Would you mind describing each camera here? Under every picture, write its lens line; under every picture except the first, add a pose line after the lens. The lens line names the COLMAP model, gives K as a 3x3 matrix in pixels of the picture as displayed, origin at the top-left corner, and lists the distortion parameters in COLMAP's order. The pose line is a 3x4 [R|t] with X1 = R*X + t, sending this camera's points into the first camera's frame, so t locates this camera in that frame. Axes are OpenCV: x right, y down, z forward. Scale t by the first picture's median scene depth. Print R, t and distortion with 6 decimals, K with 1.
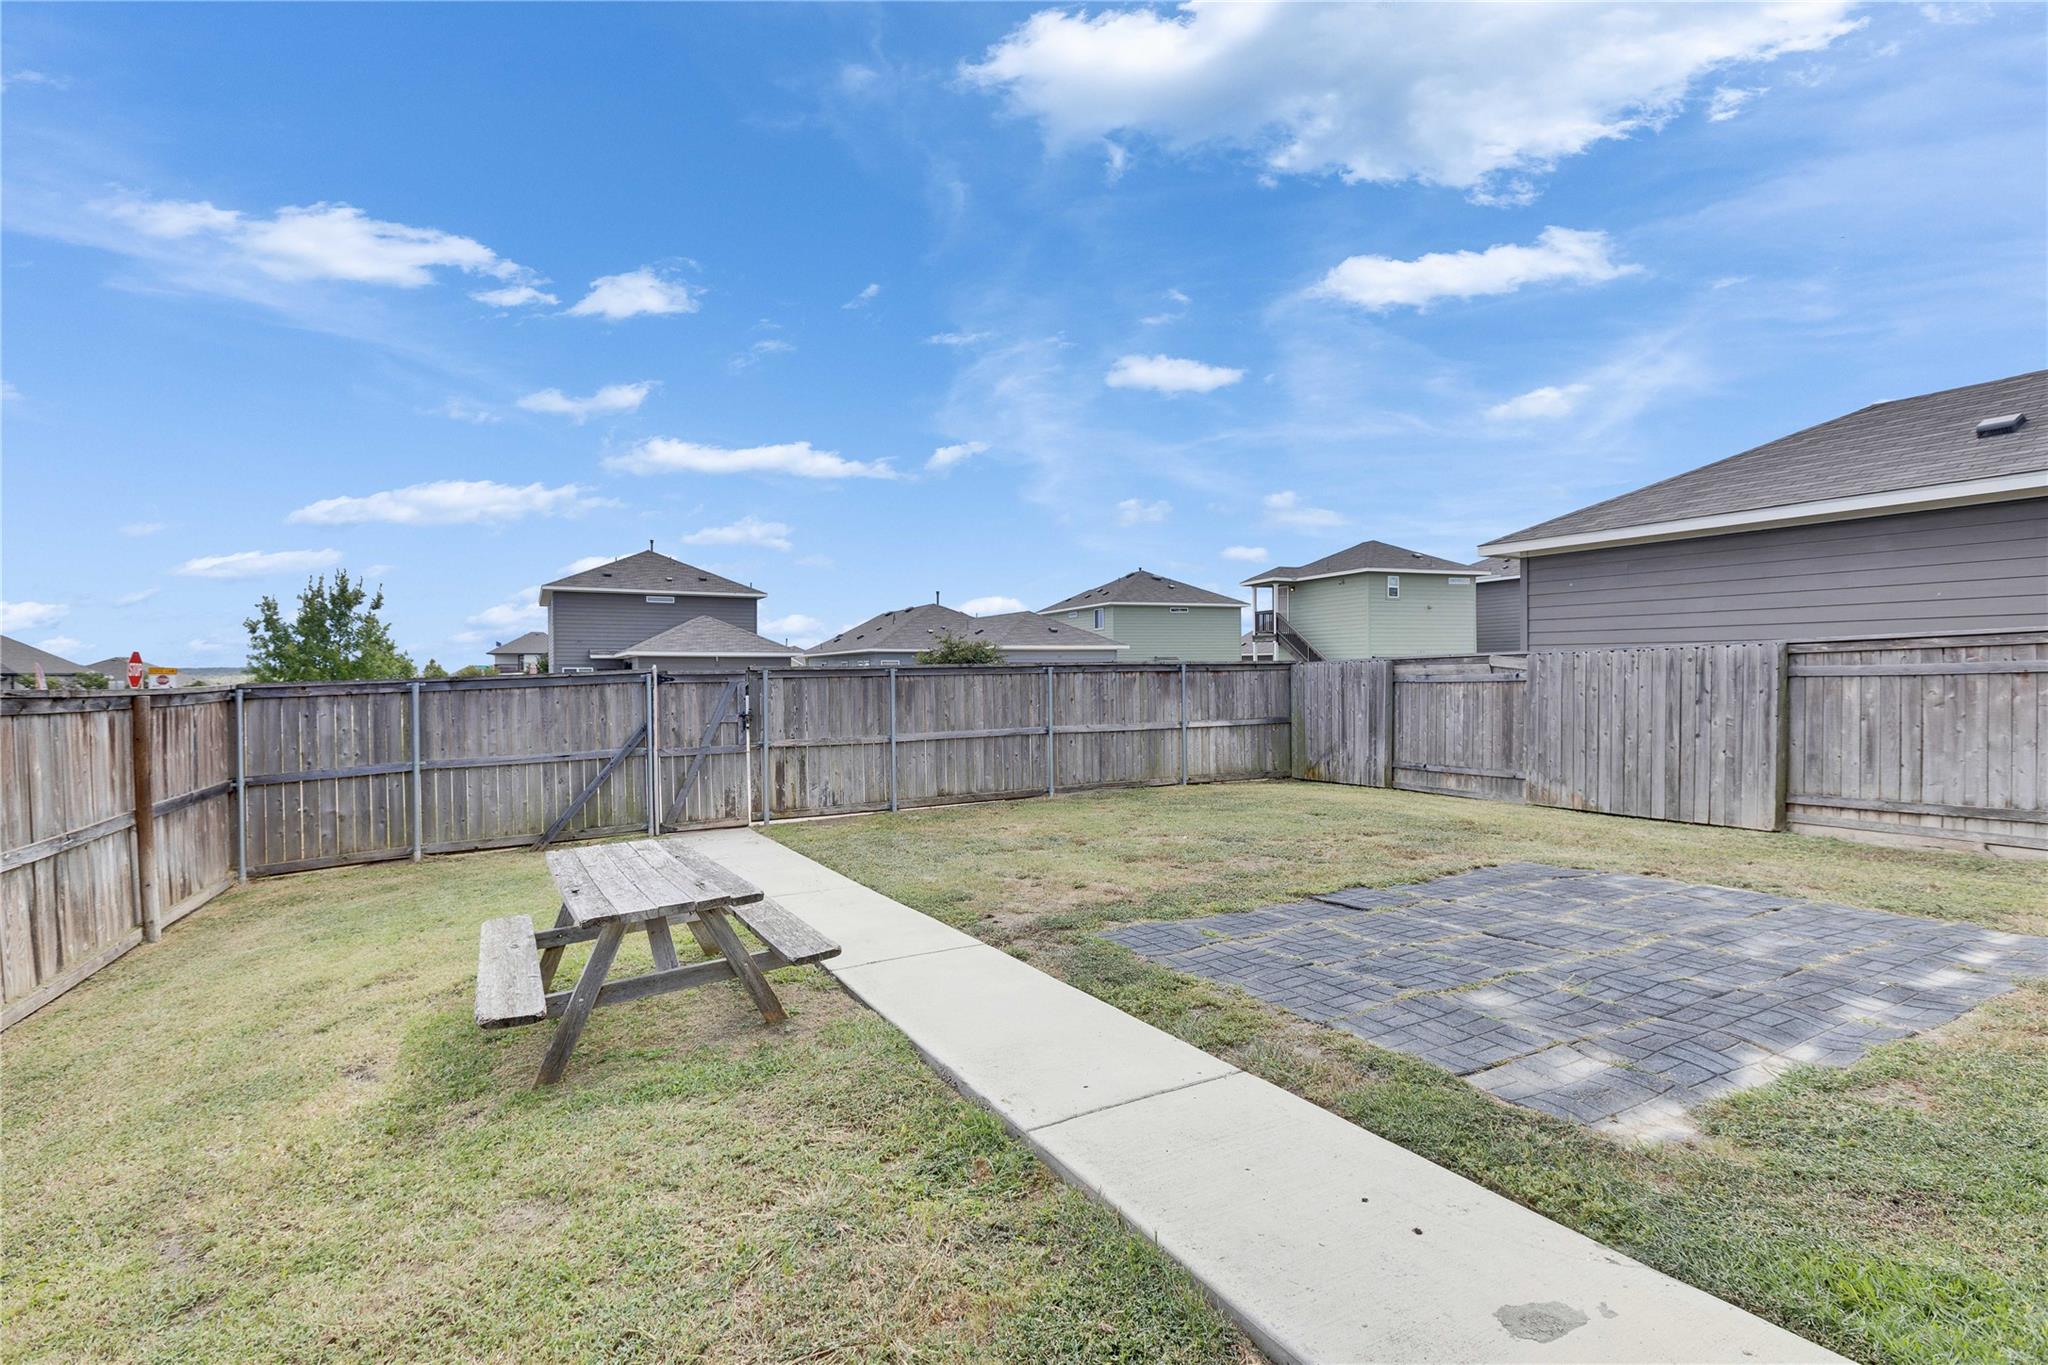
lens RADIAL K [[899.4, 0, 1017.3], [0, 899.4, 675.5], [0, 0, 1]] dist [0.001893, -0.001501]
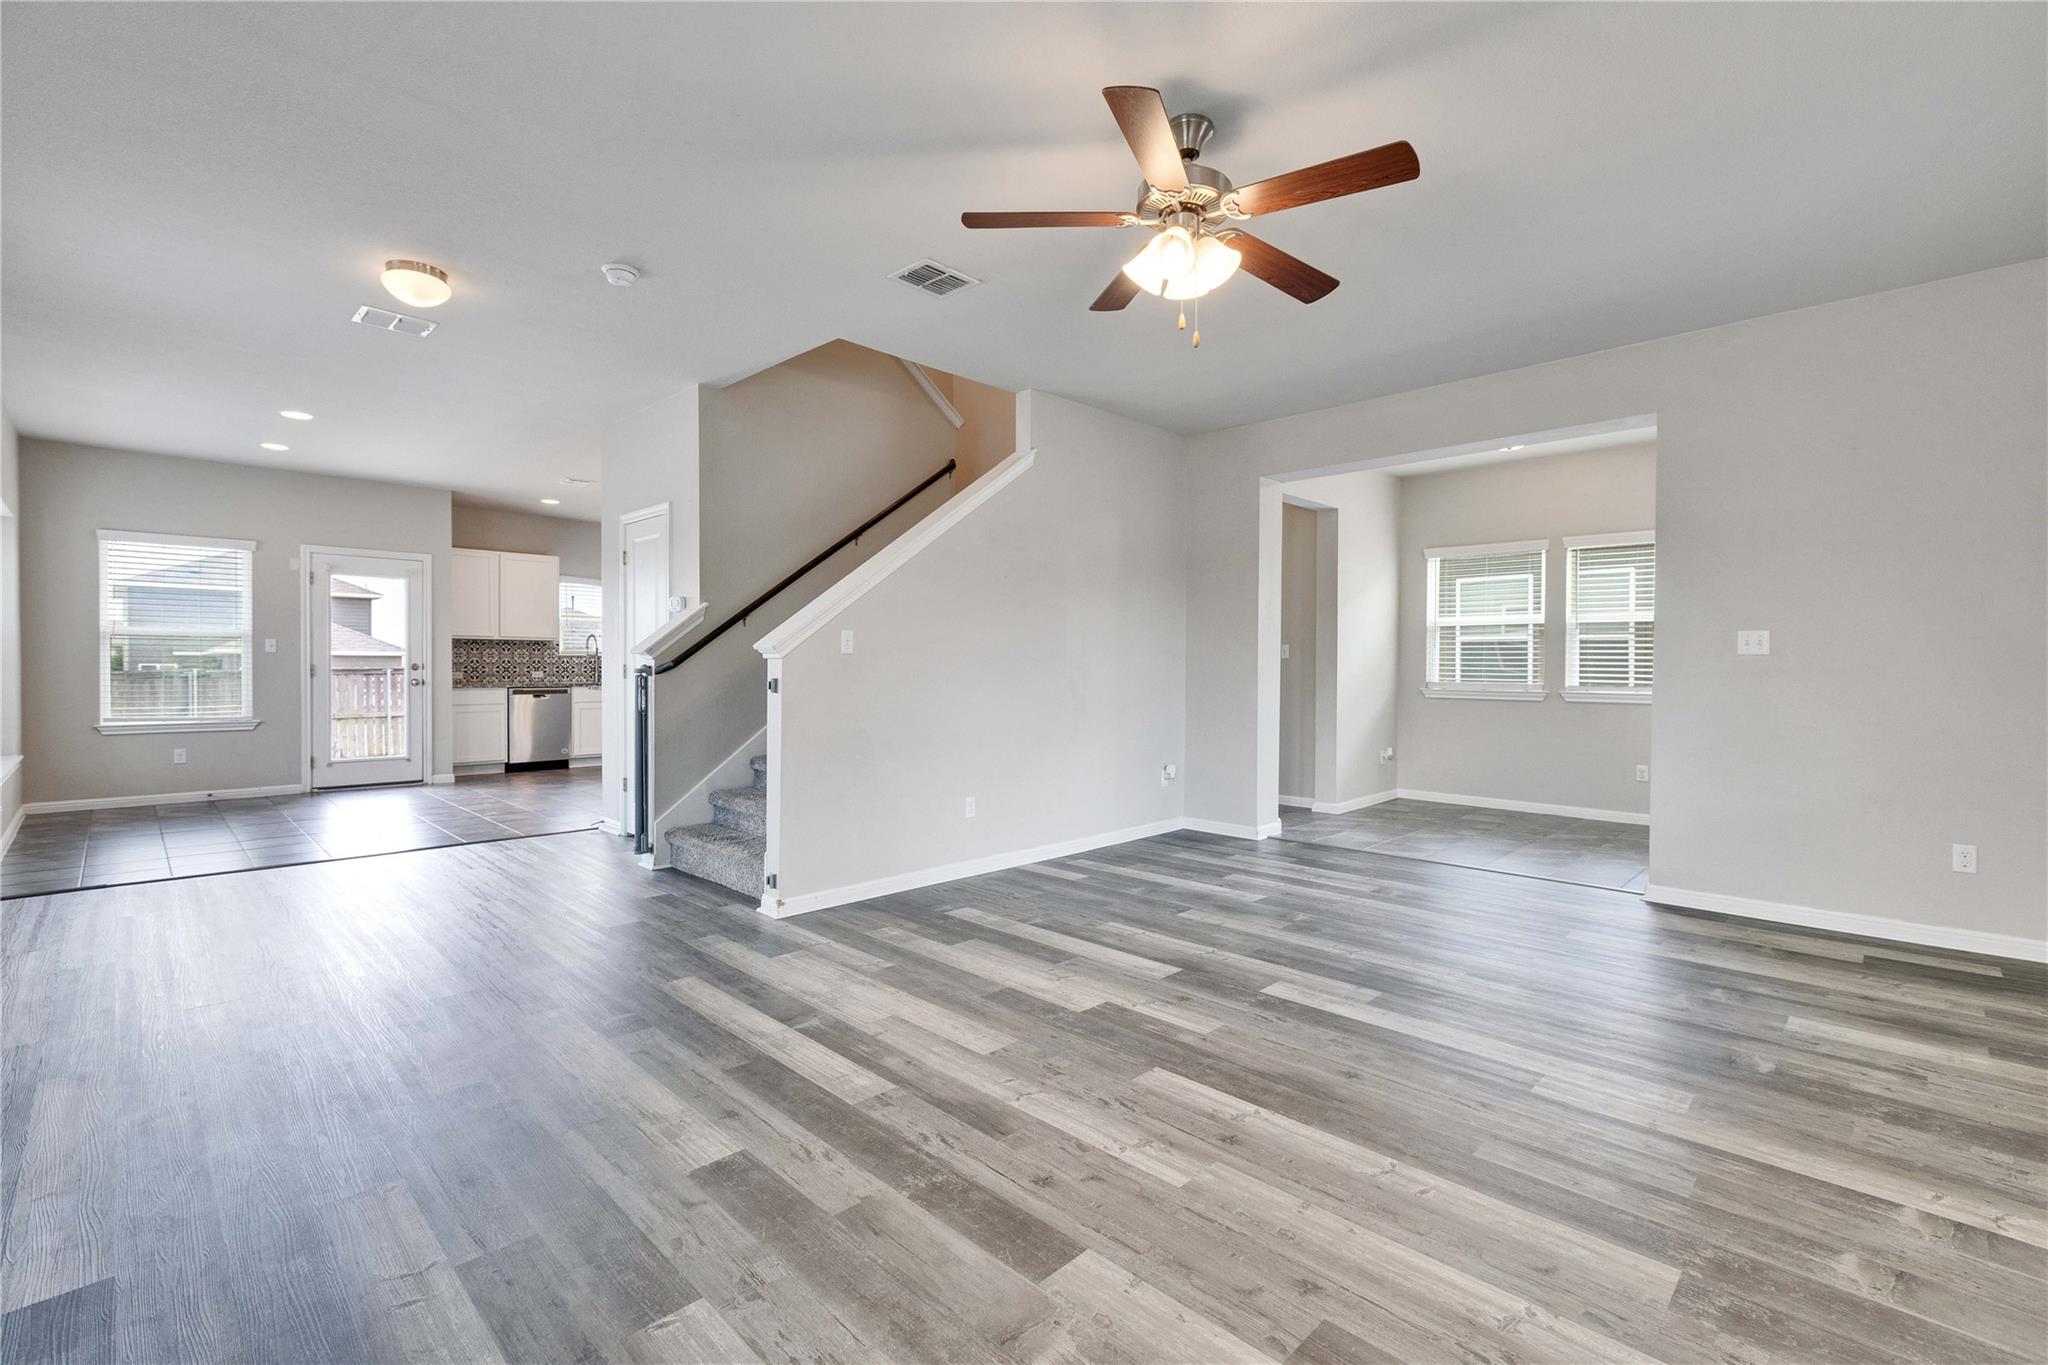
lens RADIAL K [[899.4, 0, 1017.3], [0, 899.4, 675.5], [0, 0, 1]] dist [0.001893, -0.001501]
pose [[0.955935, 0.002427, 0.293569, 0.458534], [-0.002873, 0.999995, 0.001089, -0.001044], [-0.293565, -0.001884, 0.955937, -0.828547]]
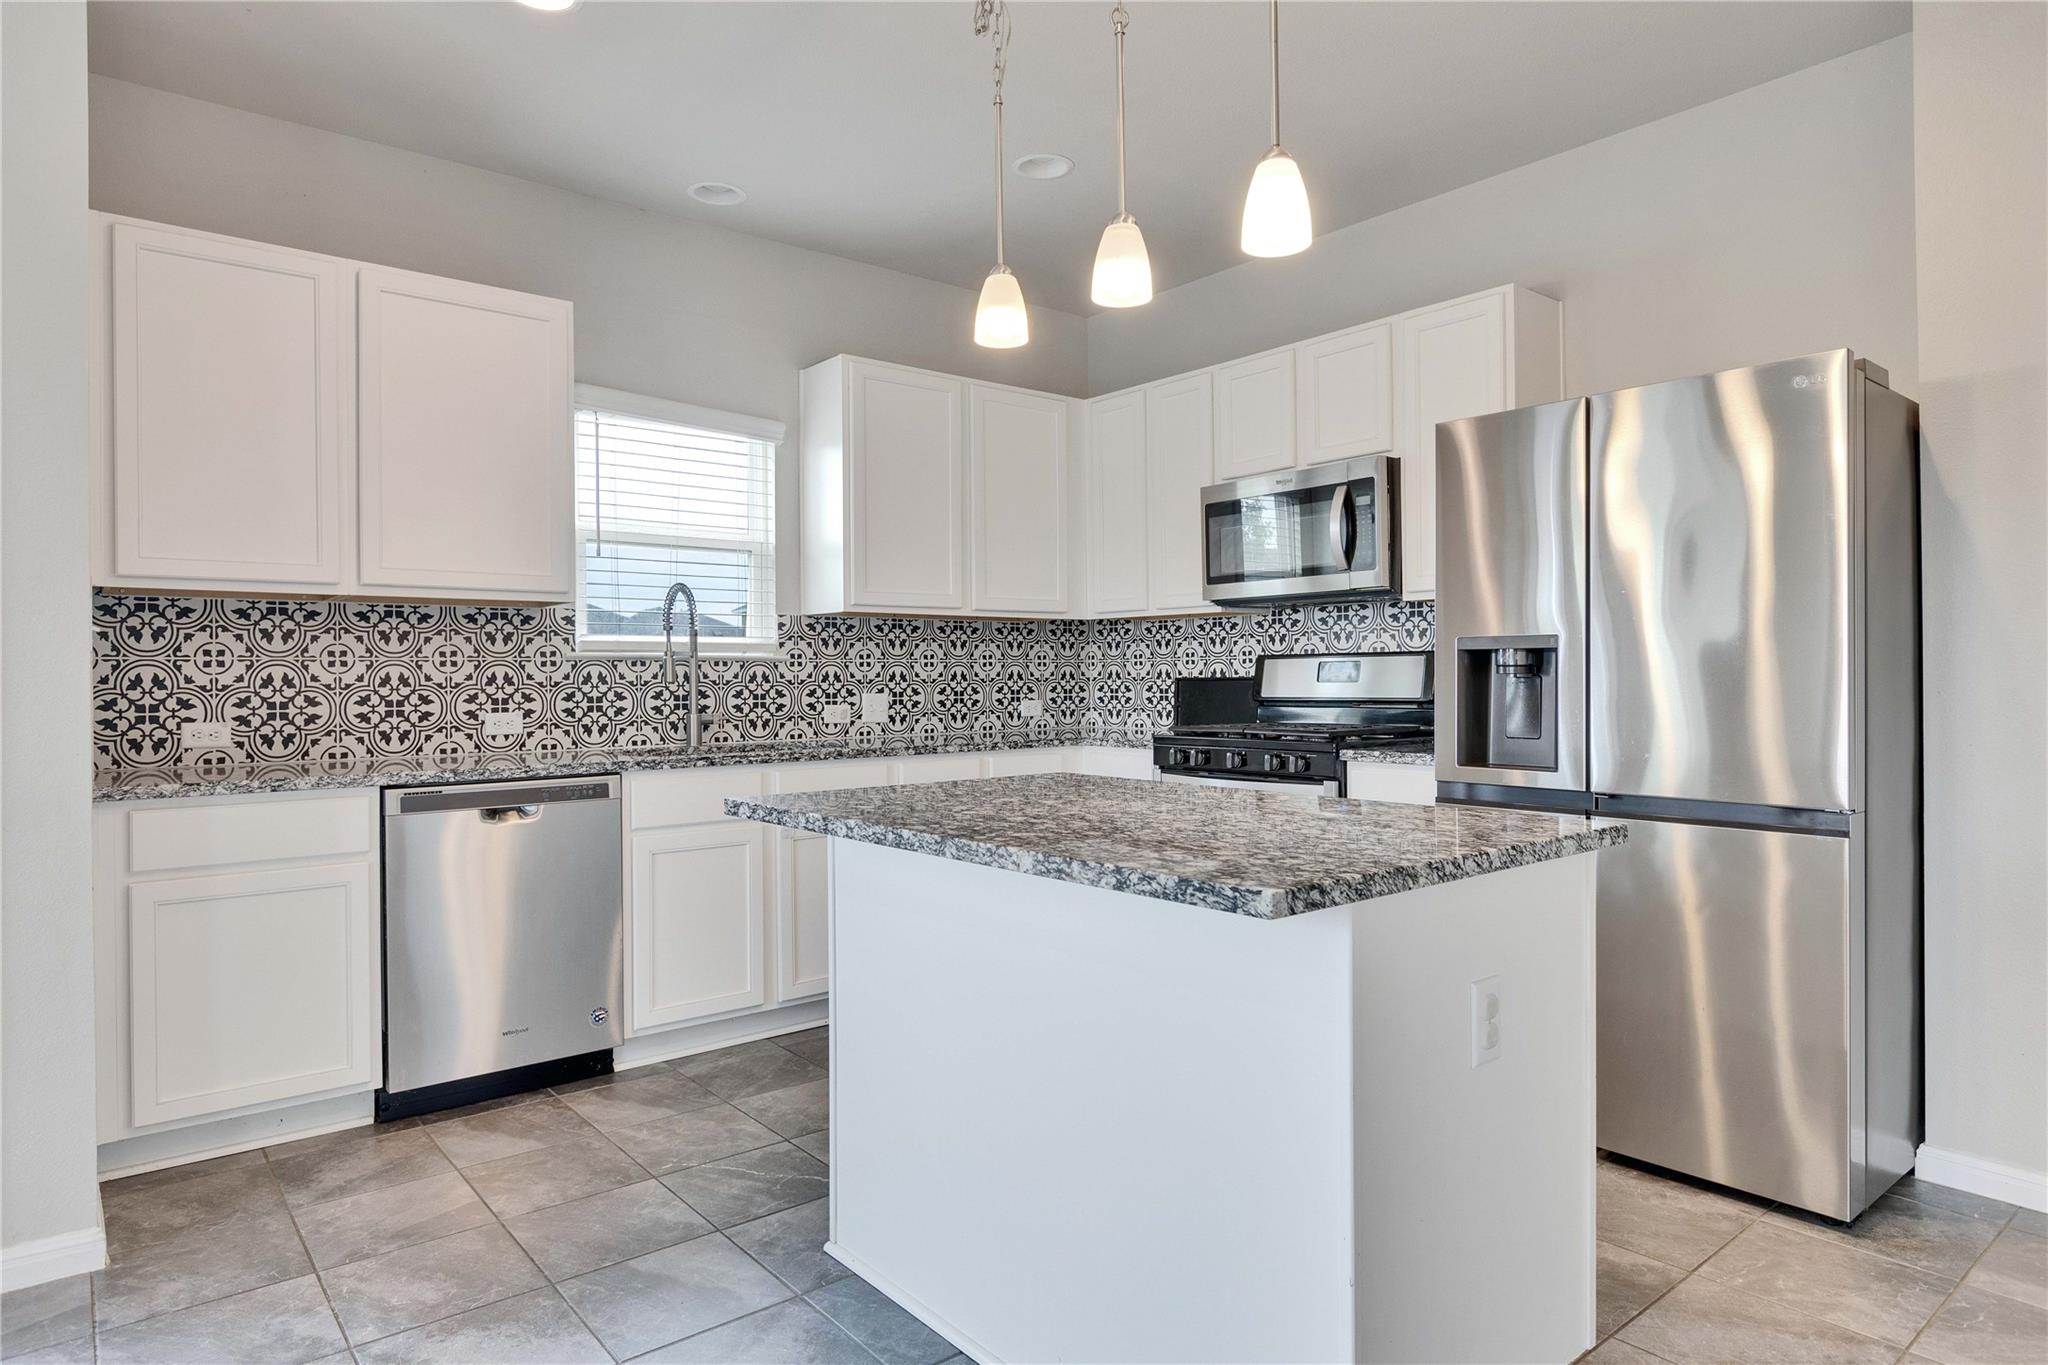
lens RADIAL K [[1184.4, 0, 1016.8], [0, 1184.4, 673.5], [0, 0, 1]] dist [0.009621, -0.011292]
pose [[0.981313, -0.005696, 0.192335, 0.342990], [0.008274, 0.999886, -0.012603, -0.008524], [-0.192242, 0.013959, 0.981248, -0.189434]]
